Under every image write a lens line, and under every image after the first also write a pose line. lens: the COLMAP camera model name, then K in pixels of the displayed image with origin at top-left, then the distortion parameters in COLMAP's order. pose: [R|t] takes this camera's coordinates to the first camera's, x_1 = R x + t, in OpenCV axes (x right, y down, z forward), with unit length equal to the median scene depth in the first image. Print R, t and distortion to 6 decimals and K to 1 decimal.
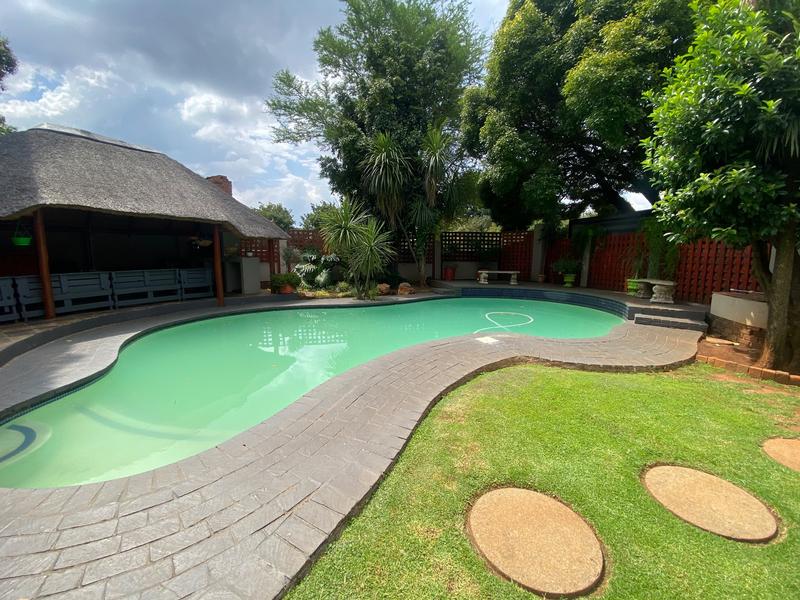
lens RADIAL K [[328.3, 0, 400.0], [0, 328.3, 300.0], [0, 0, 1]] dist [-0.035222, 0.000033]
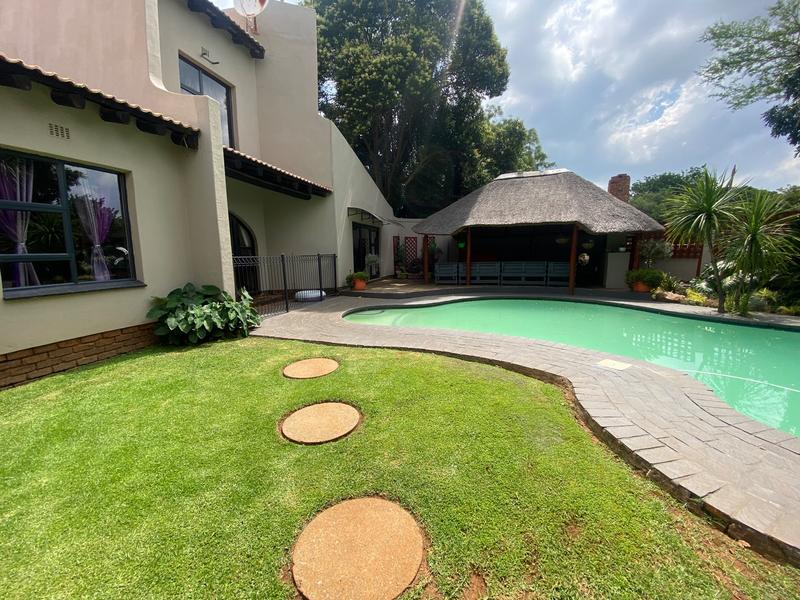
lens RADIAL K [[328.3, 0, 400.0], [0, 328.3, 300.0], [0, 0, 1]] dist [-0.035222, 0.000033]
pose [[0.074477, 0.128808, -0.988869, 0.660660], [-0.117218, 0.985879, 0.119590, -0.033305], [0.990310, 0.107007, 0.088524, 0.324659]]
